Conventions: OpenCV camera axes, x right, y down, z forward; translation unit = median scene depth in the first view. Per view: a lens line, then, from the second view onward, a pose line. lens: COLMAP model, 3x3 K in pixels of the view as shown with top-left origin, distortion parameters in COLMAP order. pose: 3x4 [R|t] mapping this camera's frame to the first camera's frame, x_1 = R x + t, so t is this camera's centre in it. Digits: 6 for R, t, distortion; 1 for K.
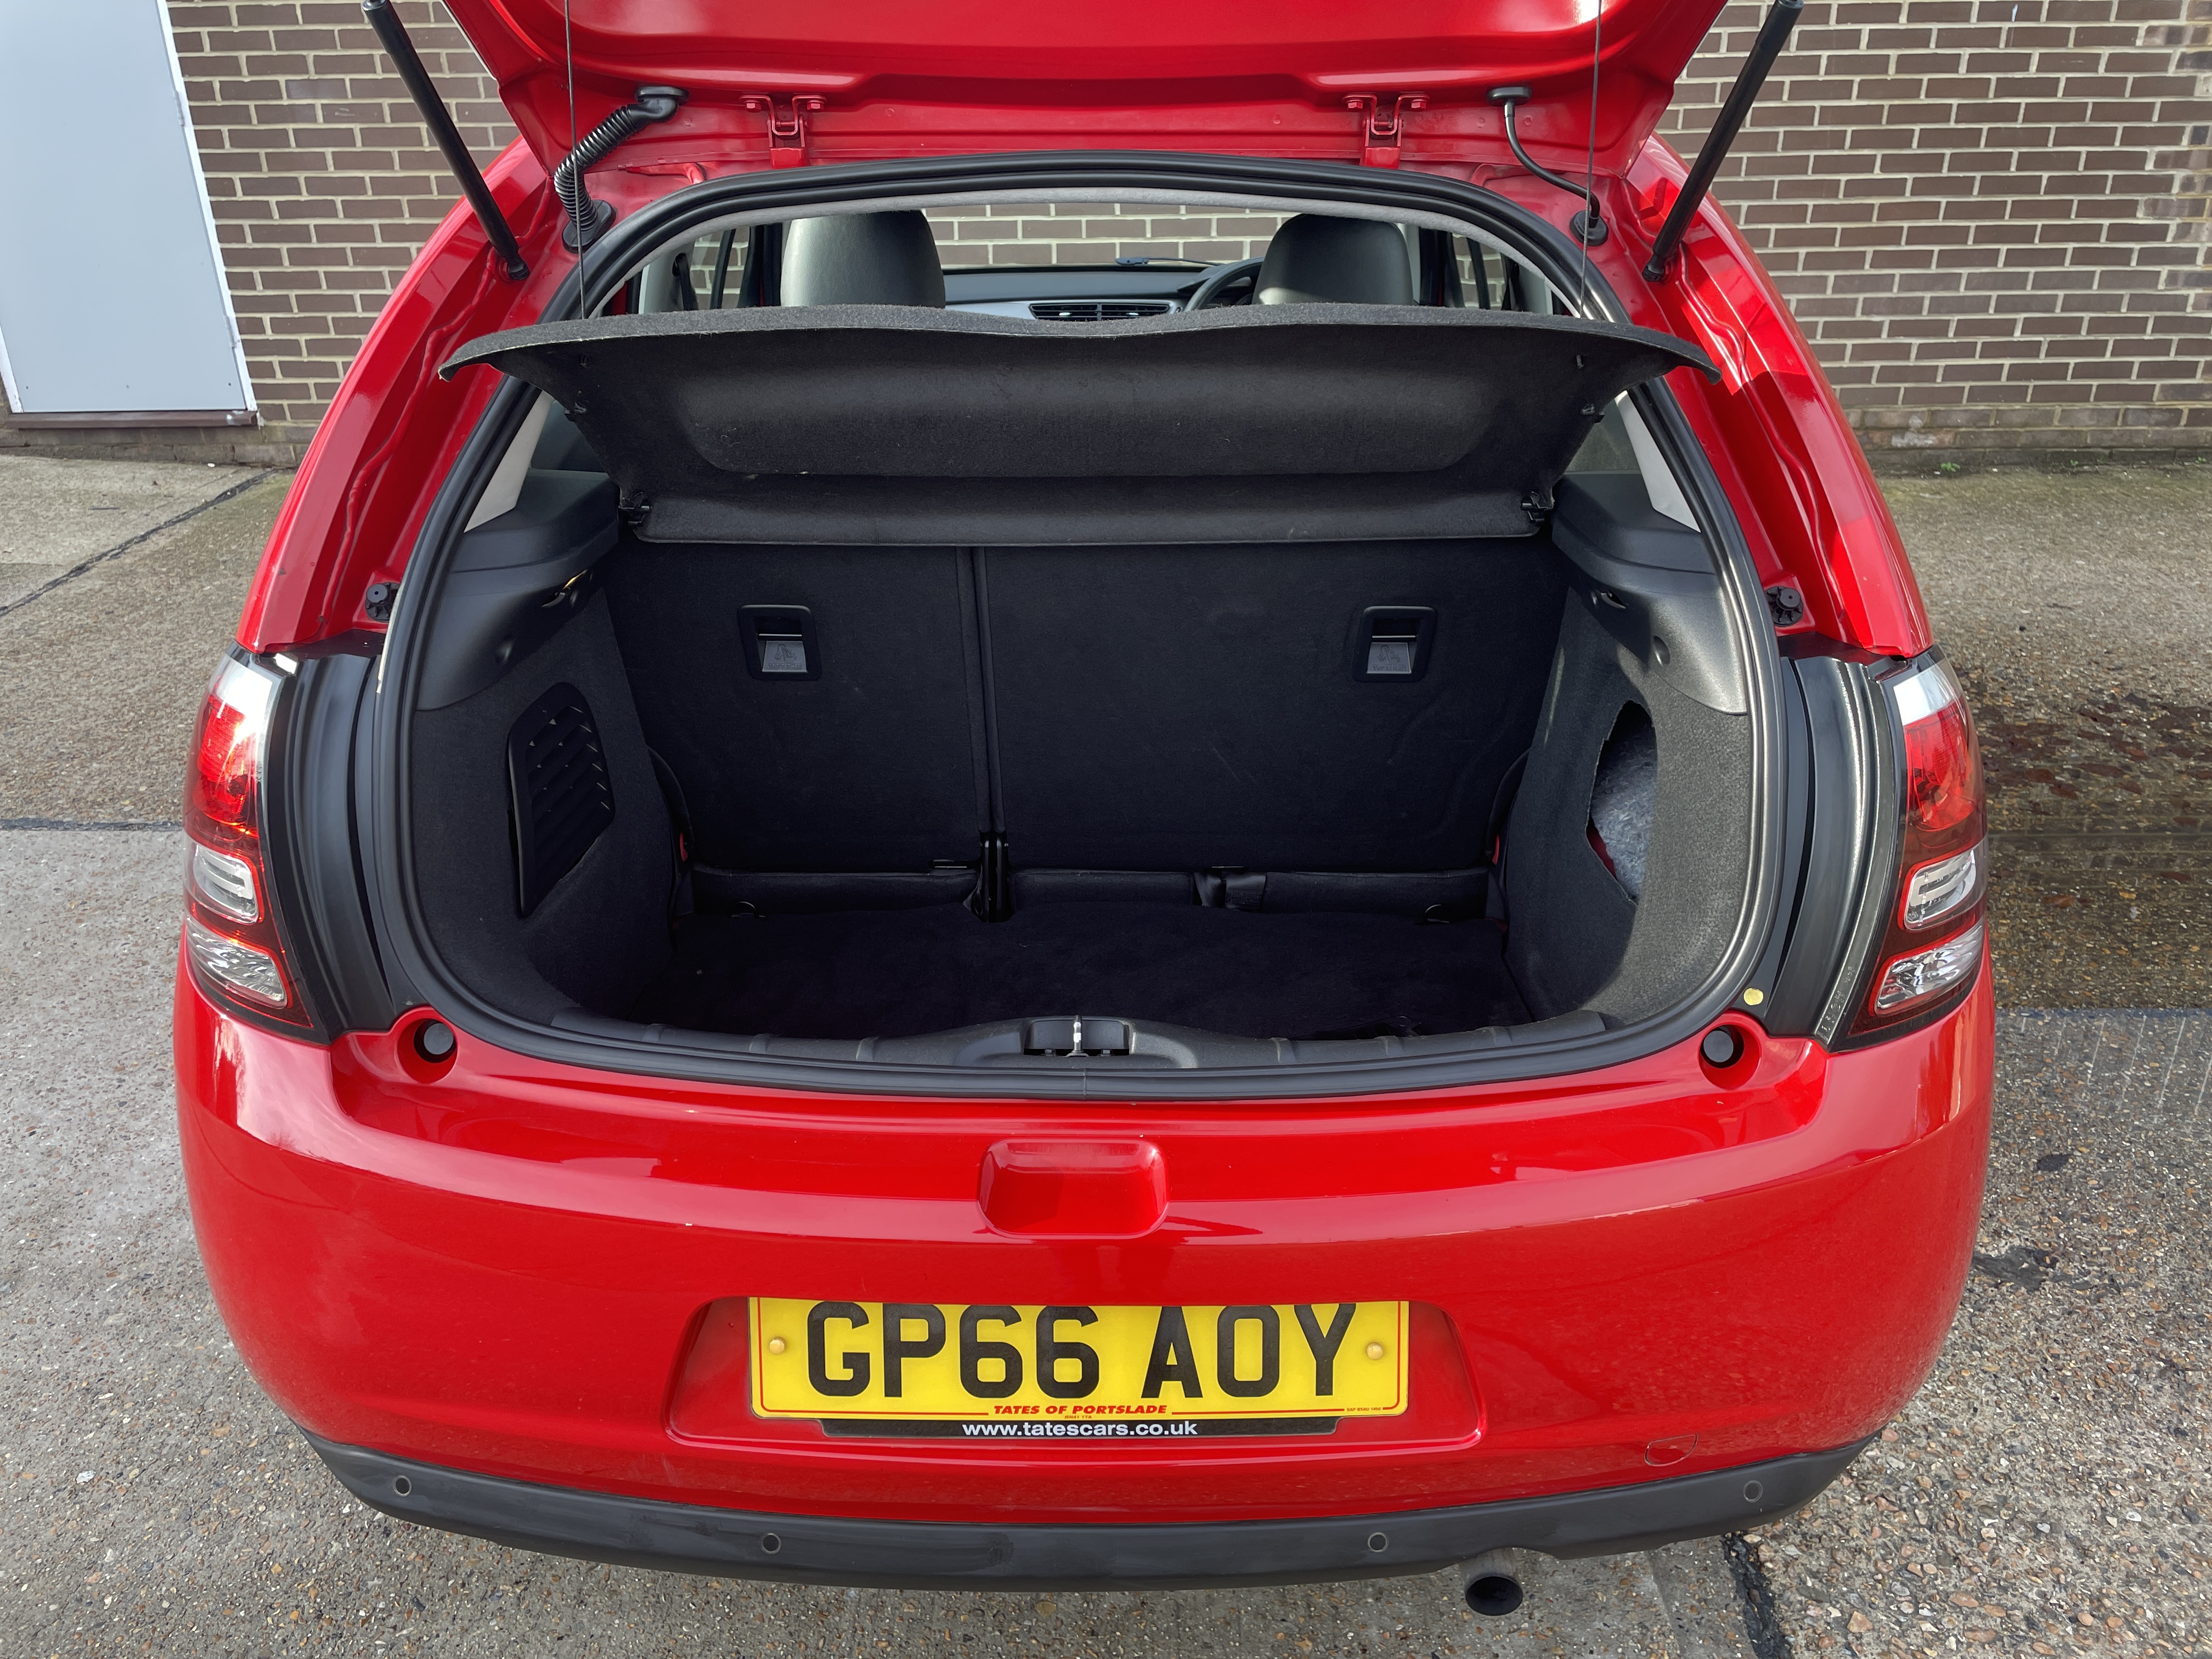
lens RADIAL K [[1664.1, 0, 1085.3], [0, 1664.1, 794.8], [0, 0, 1]] dist [0.086025, -0.111765]
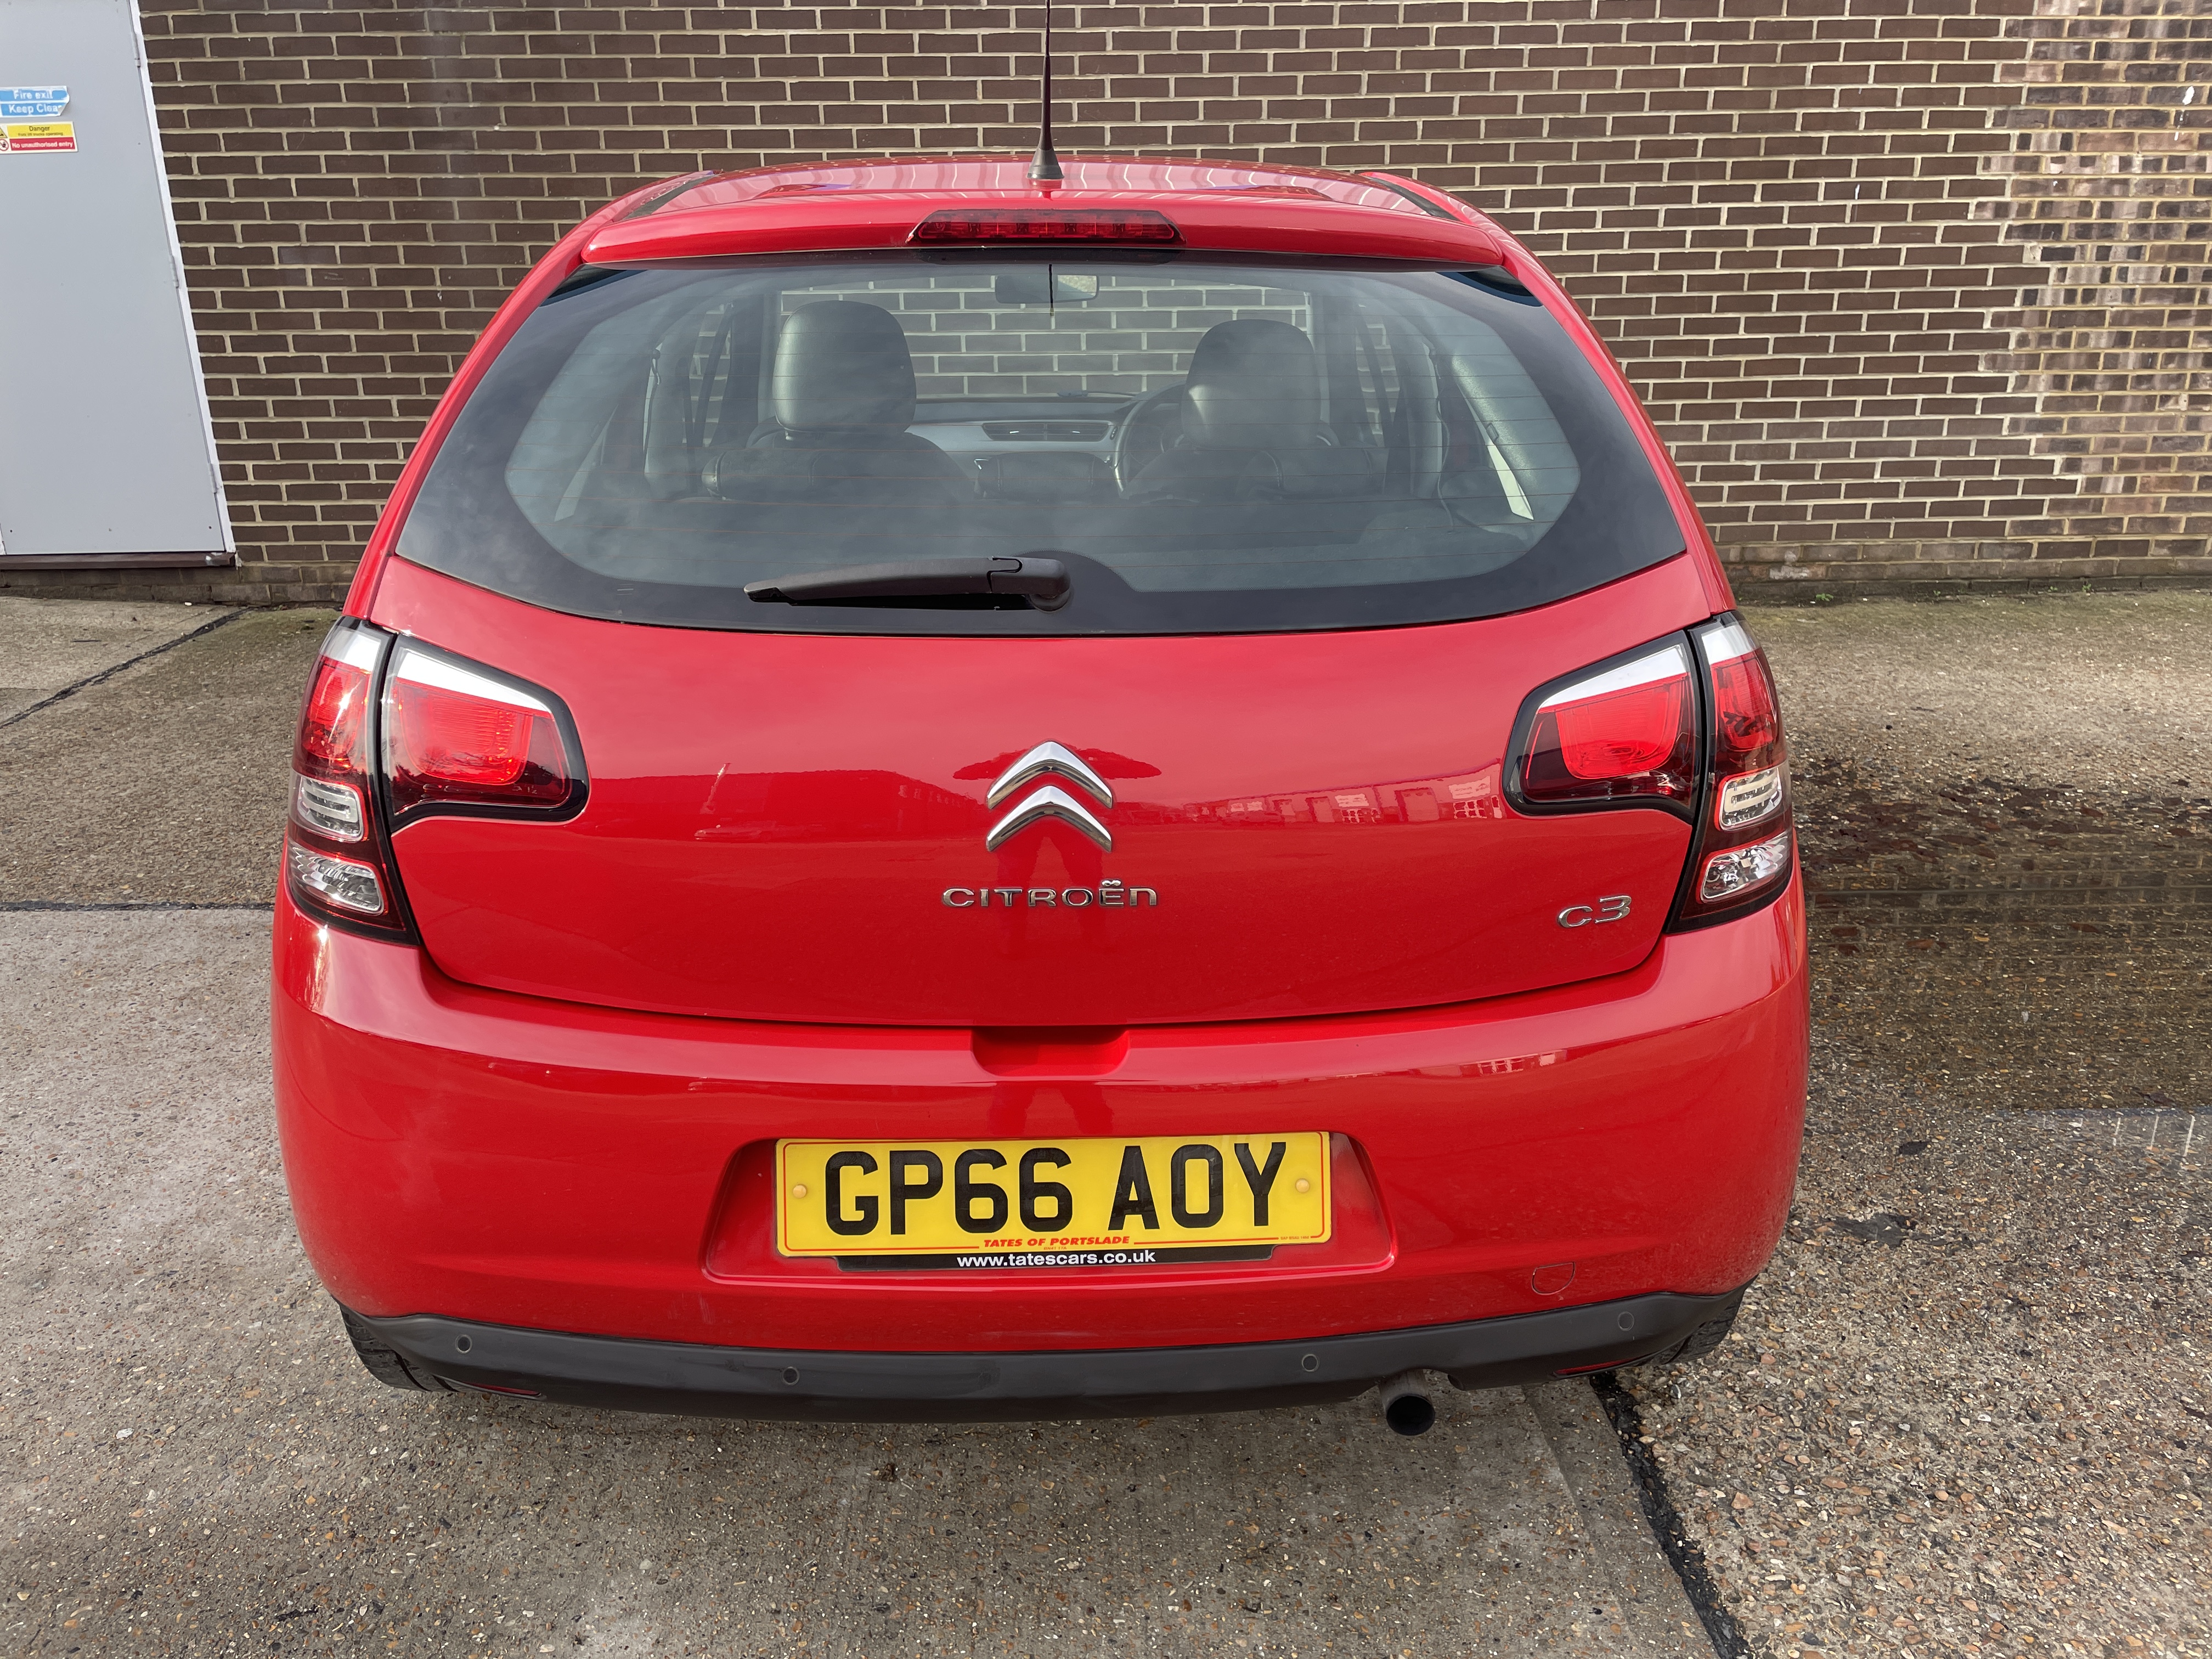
lens RADIAL K [[1664.1, 0, 1084.3], [0, 1664.1, 787.8], [0, 0, 1]] dist [0.086025, -0.111765]
pose [[0.999237, -0.008884, 0.038035, -0.009755], [0.012923, 0.994145, -0.107281, 0.066586], [-0.036859, 0.107690, 0.993501, -0.078948]]
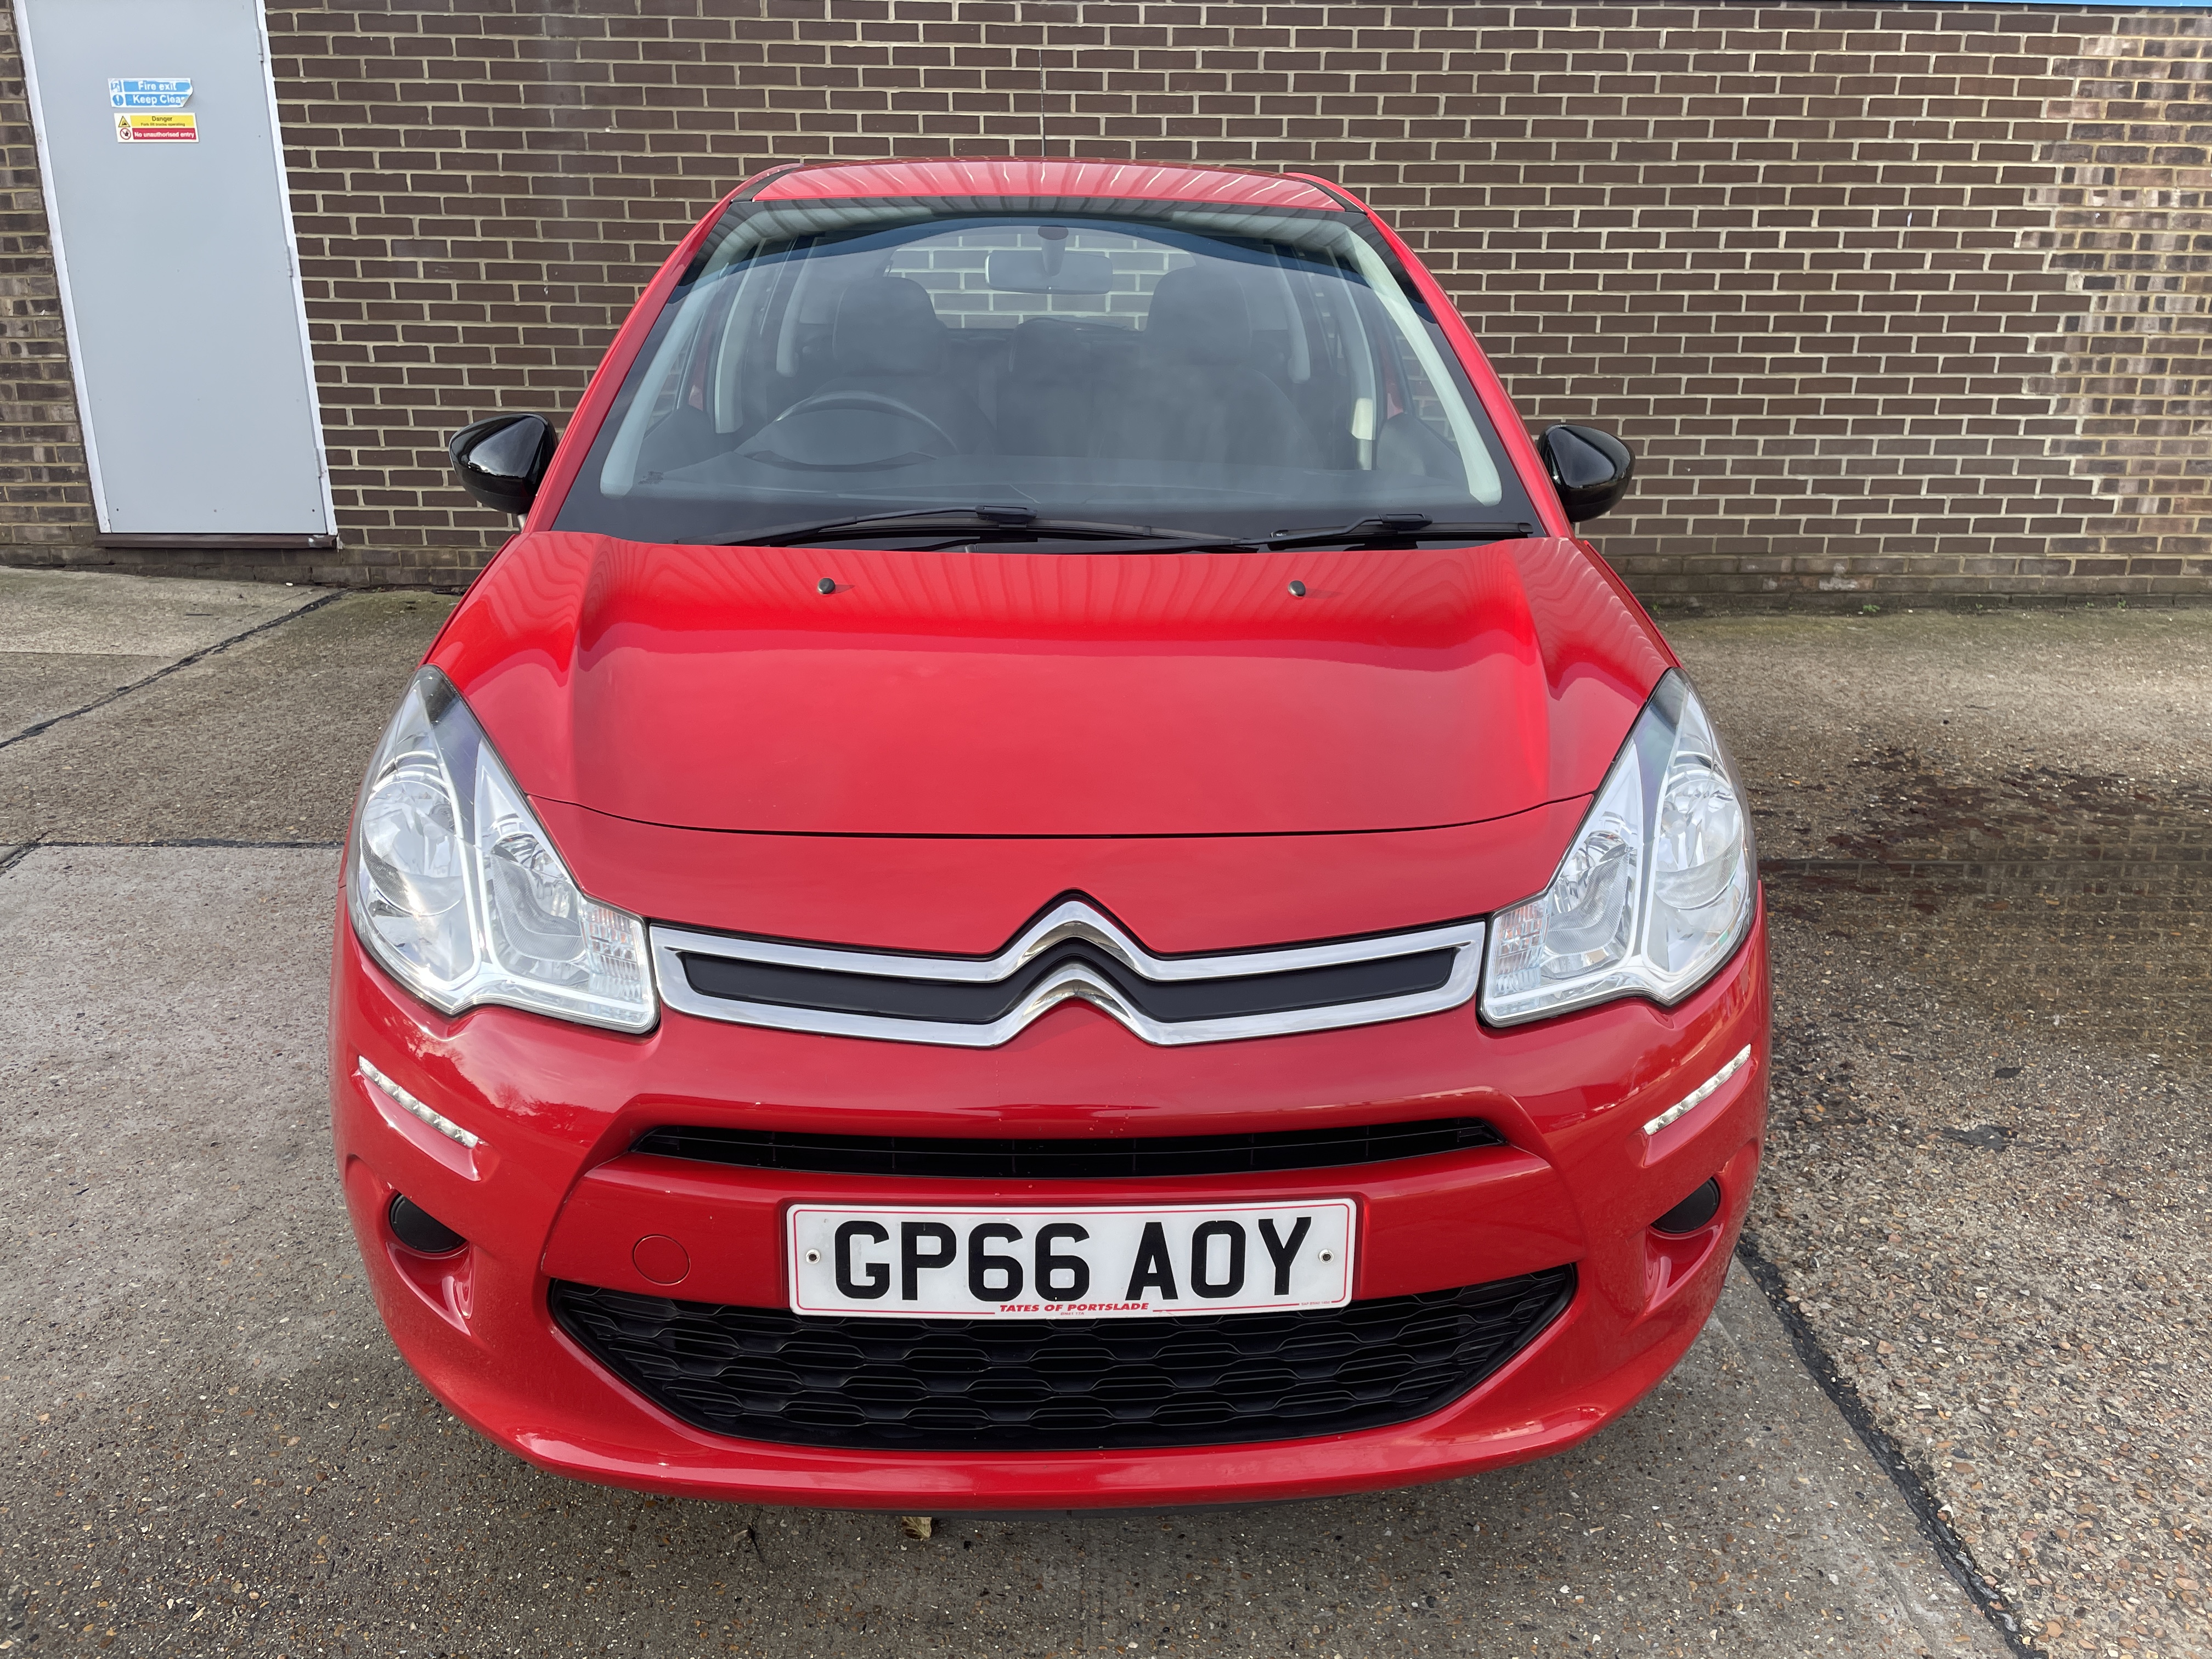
lens RADIAL K [[1664.1, 0, 1106.5], [0, 1664.1, 793.2], [0, 0, 1]] dist [0.086025, -0.111765]
pose [[0.998735, 0.009503, 0.049379, -0.091827], [-0.003367, 0.992415, -0.122885, 0.120745], [-0.050173, 0.122563, 0.991192, -0.130479]]
